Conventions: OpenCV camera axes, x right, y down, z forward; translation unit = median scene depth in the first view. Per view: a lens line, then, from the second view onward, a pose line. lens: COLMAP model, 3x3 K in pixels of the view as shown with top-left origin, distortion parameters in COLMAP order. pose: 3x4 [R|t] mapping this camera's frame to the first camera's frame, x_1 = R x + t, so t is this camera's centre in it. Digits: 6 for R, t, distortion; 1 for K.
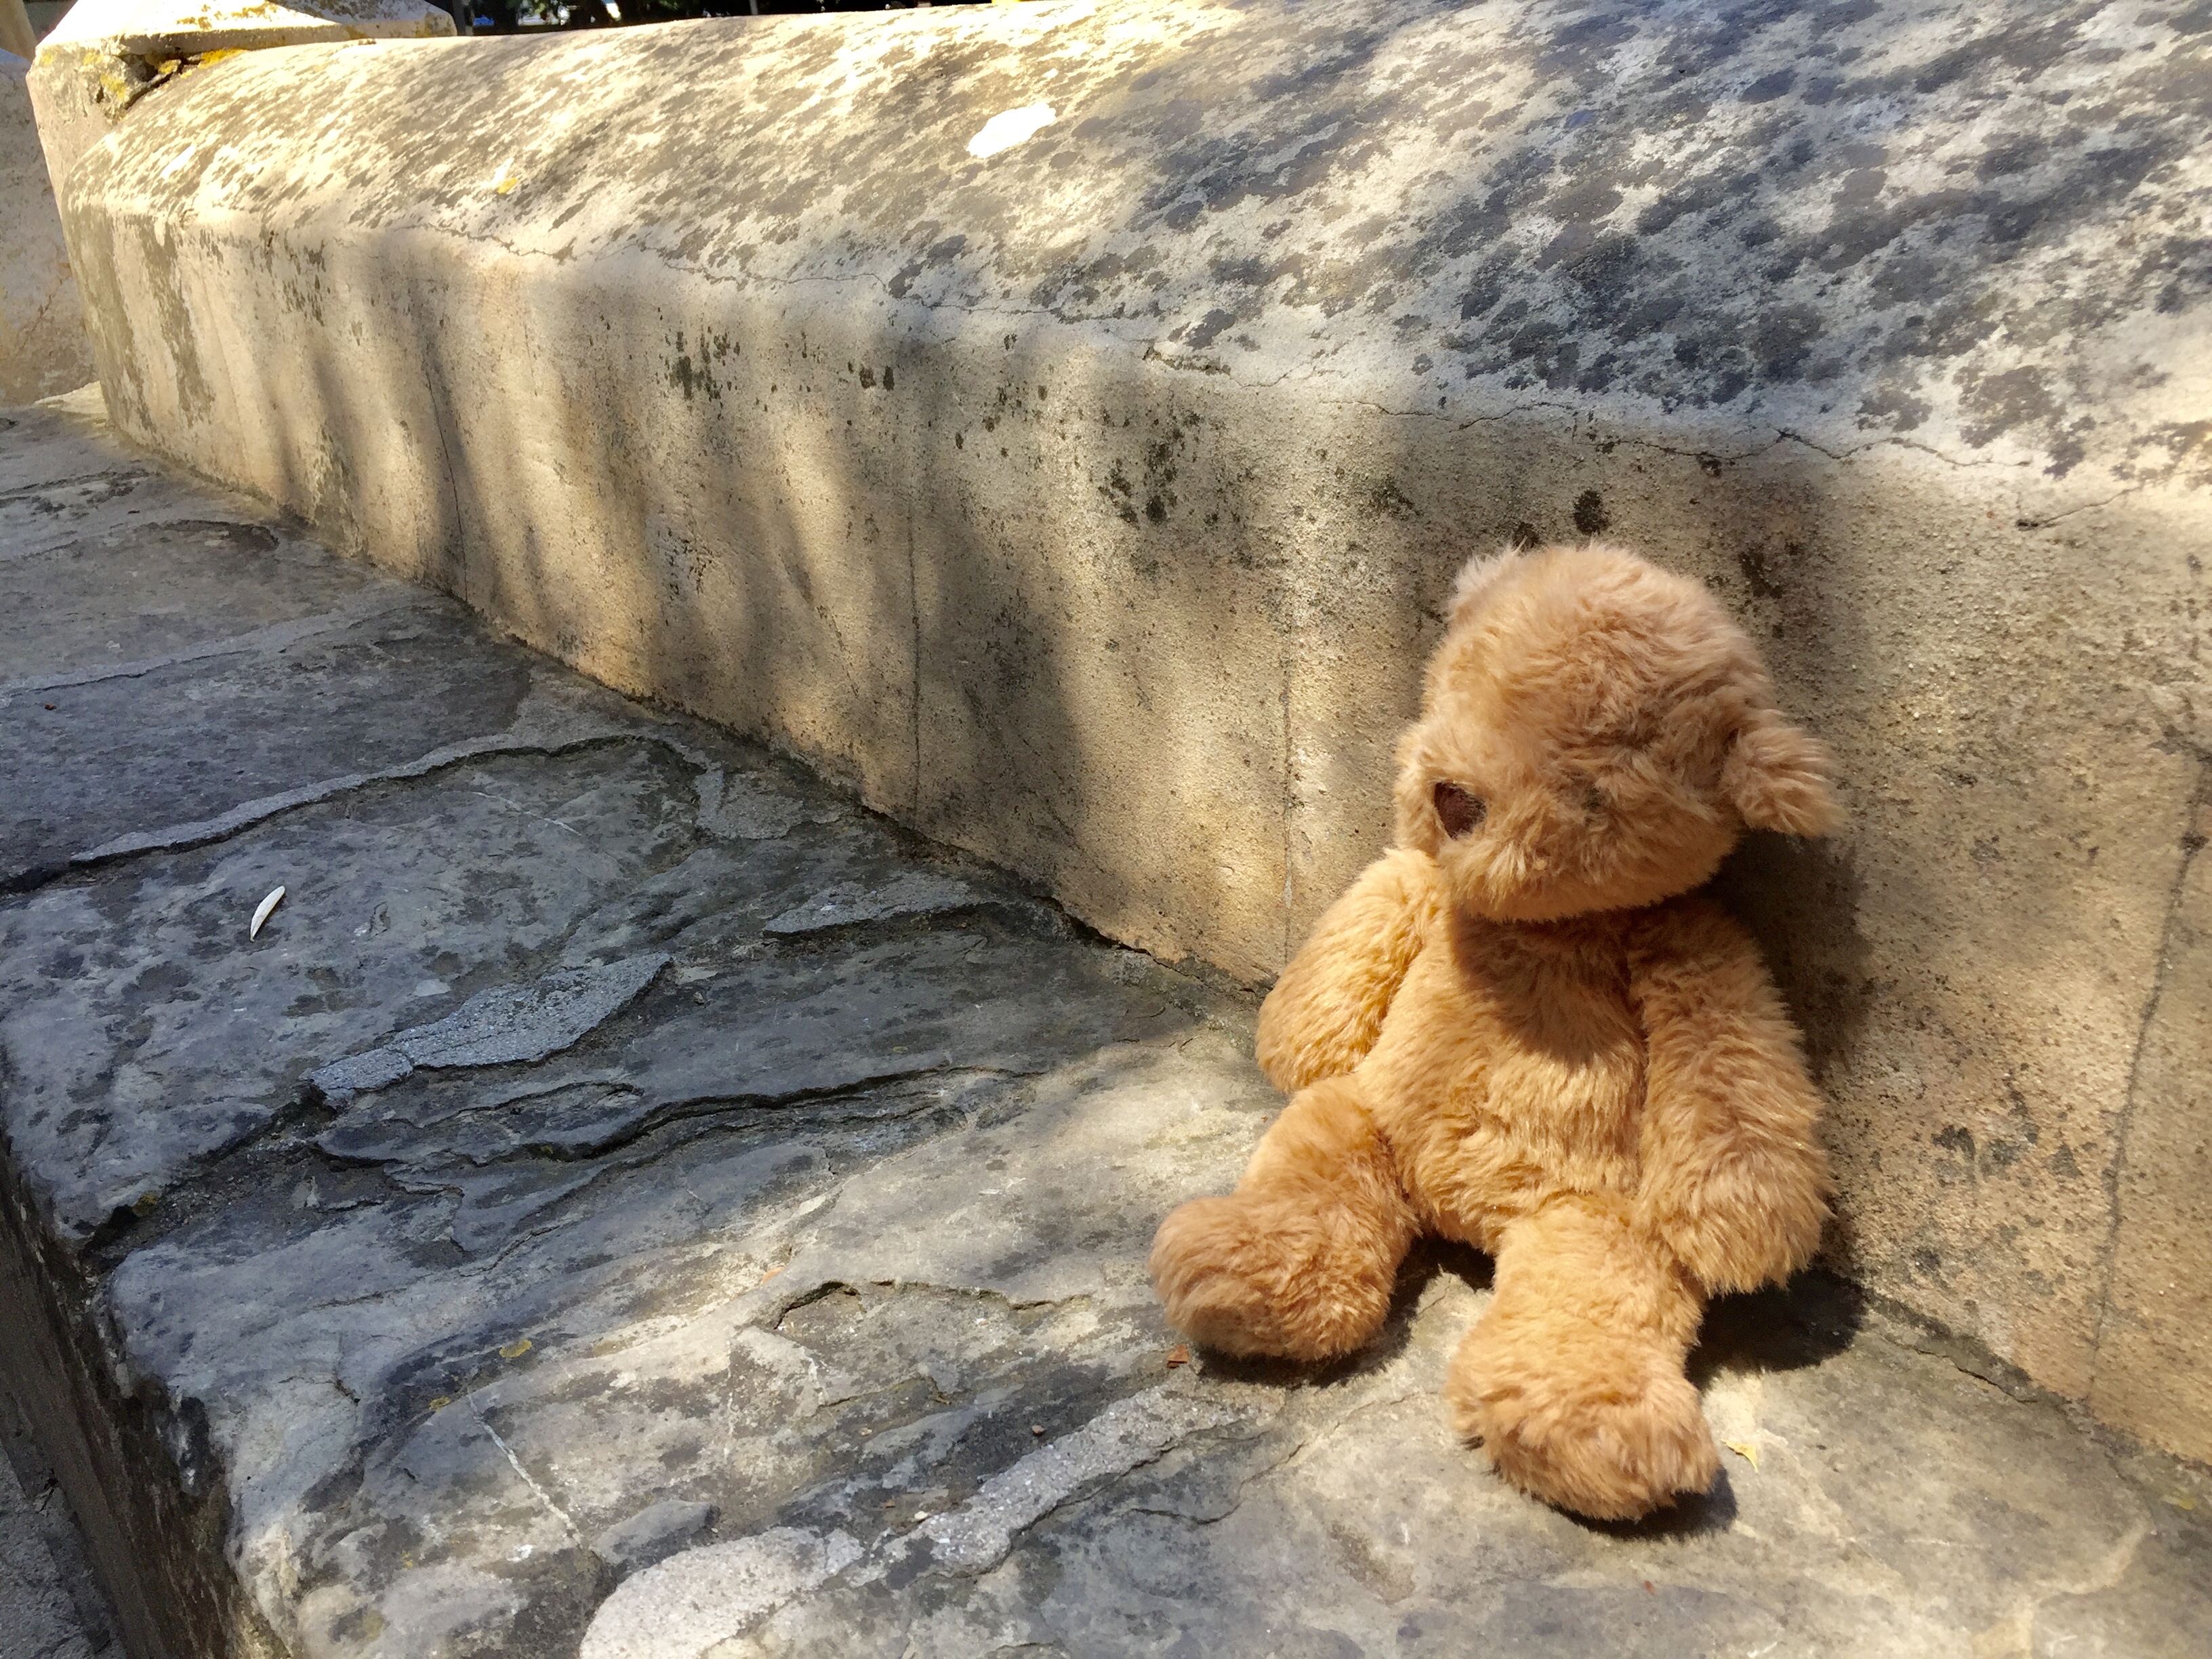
lens RADIAL K [[1897.2, 0, 1113.2], [0, 1897.2, 821.0], [0, 0, 1]] dist [0.070307, -0.075506]
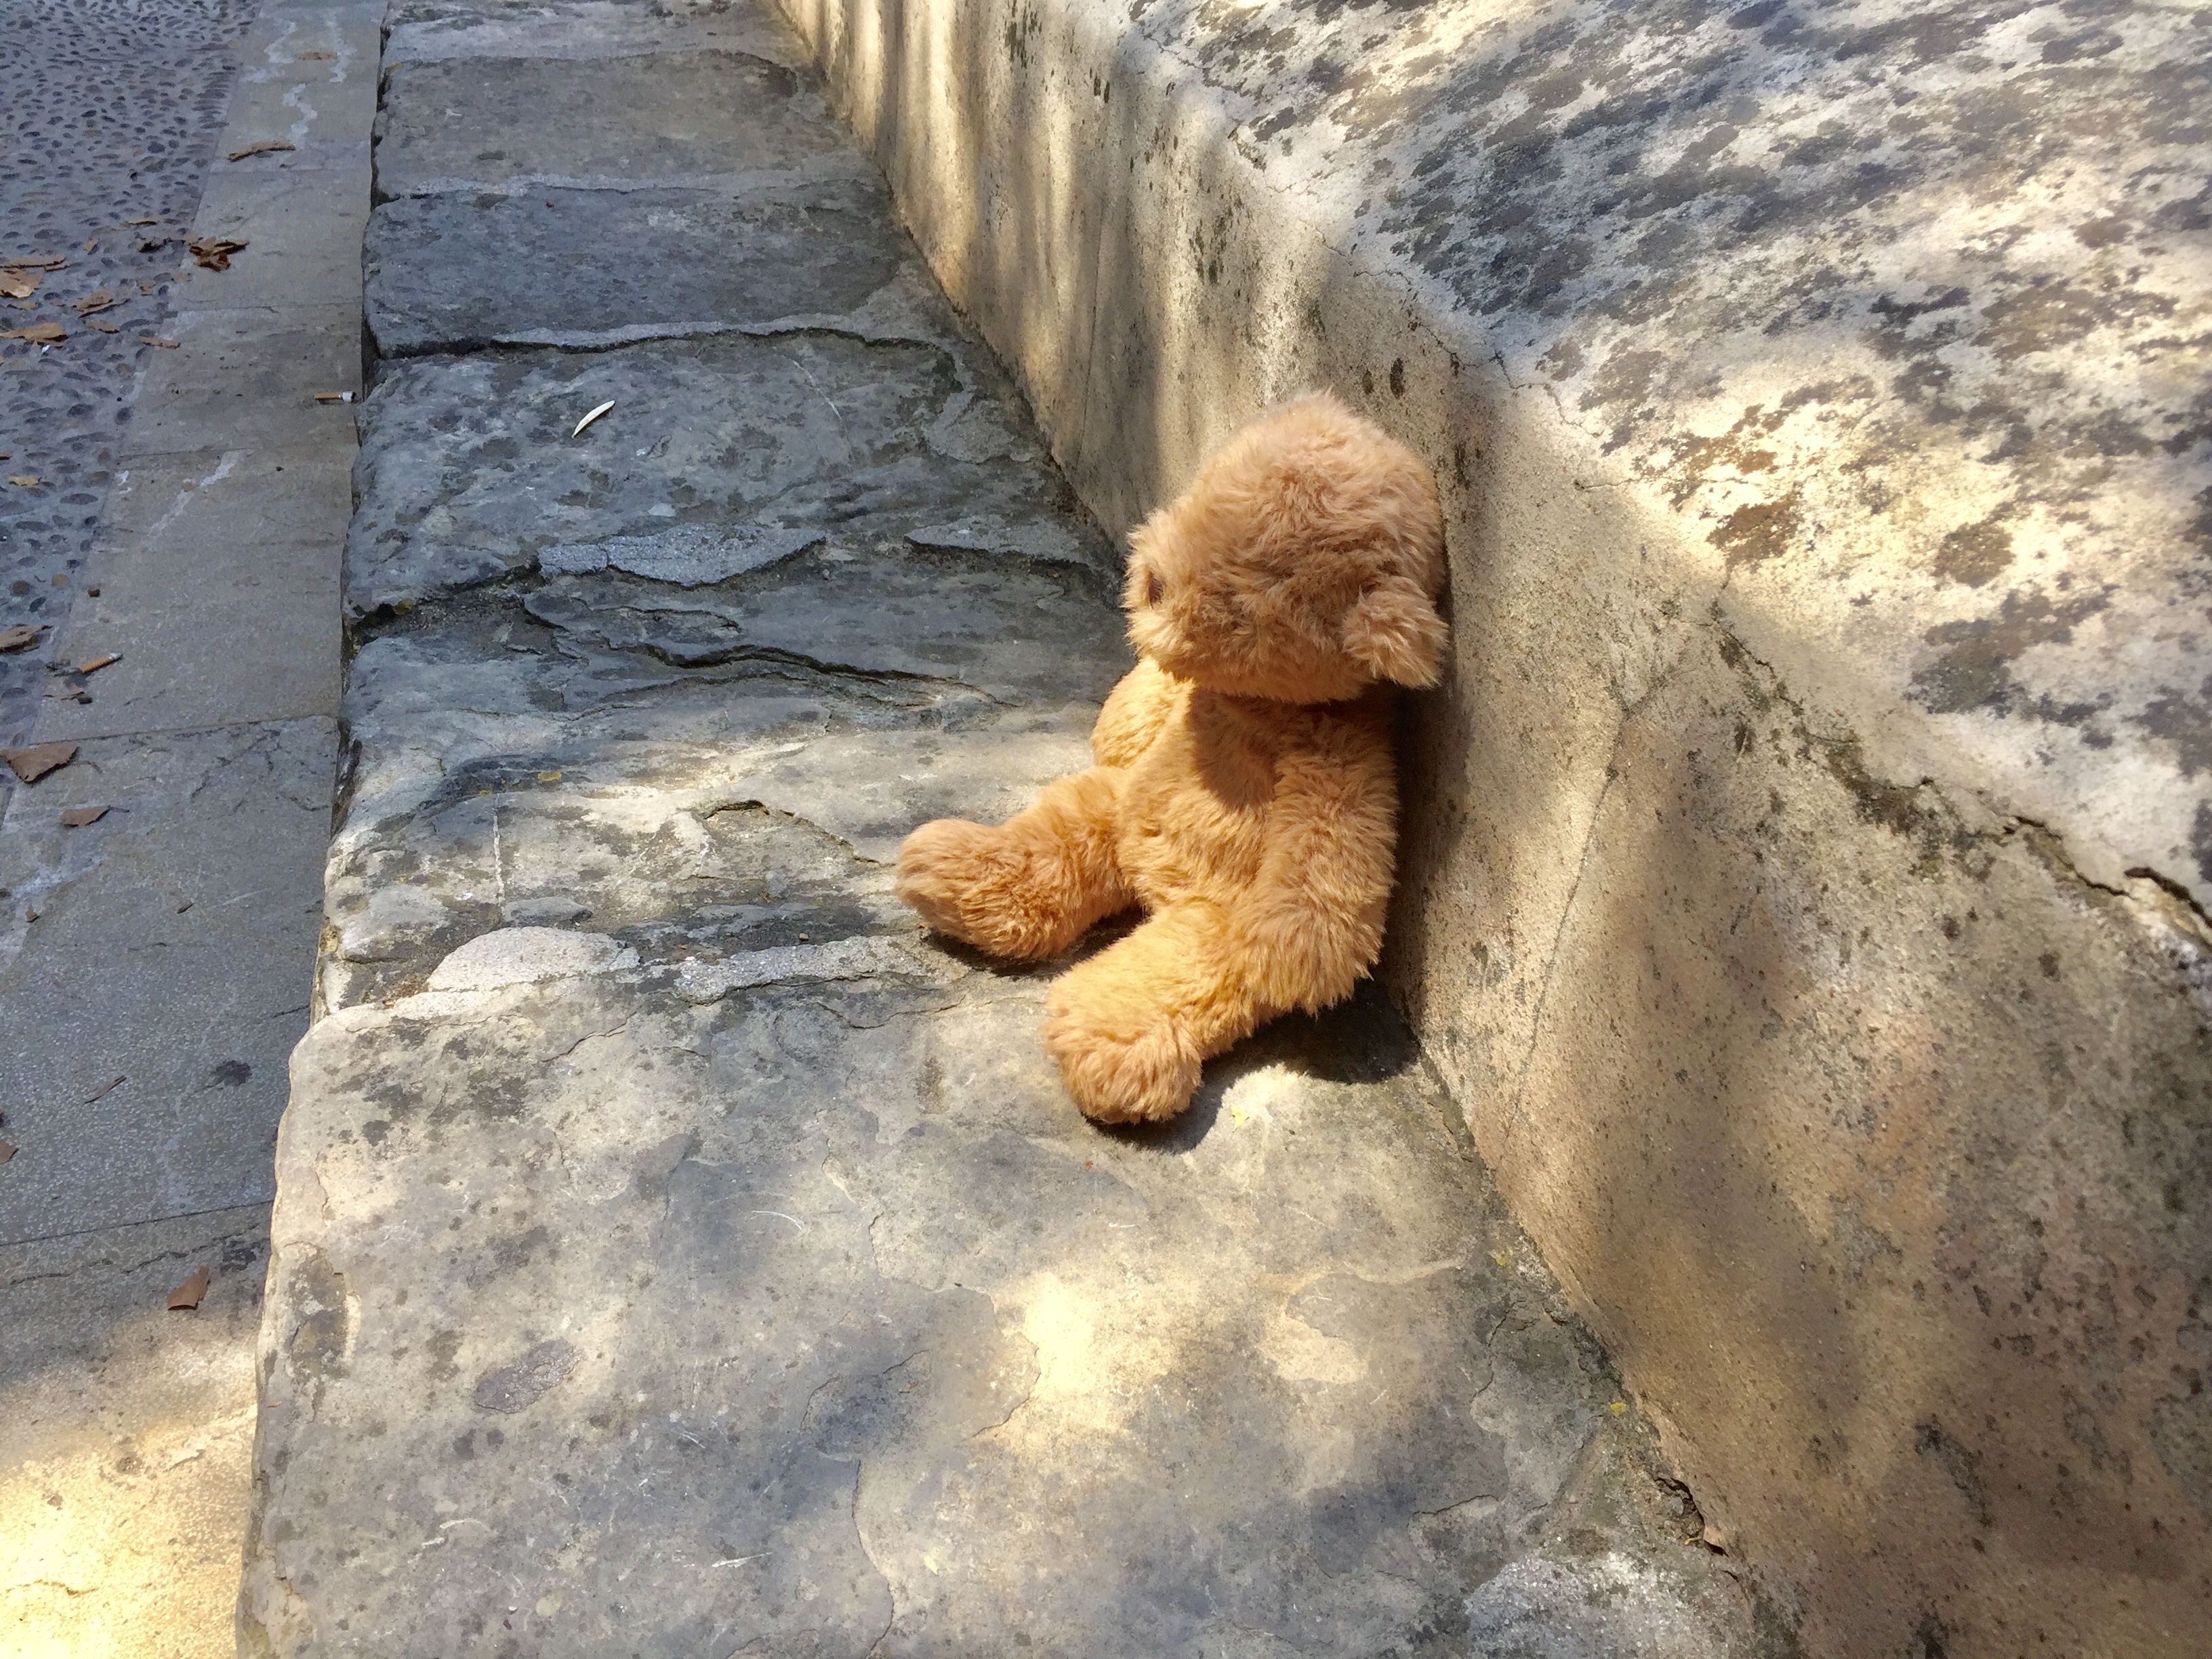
lens RADIAL K [[1897.2, 0, 1108.3], [0, 1897.2, 814.9], [0, 0, 1]] dist [0.070307, -0.075506]
pose [[0.913809, 0.304645, -0.268598, 0.458731], [-0.245803, 0.941302, 0.231370, -0.127454], [0.323317, -0.145405, 0.935053, -0.193767]]
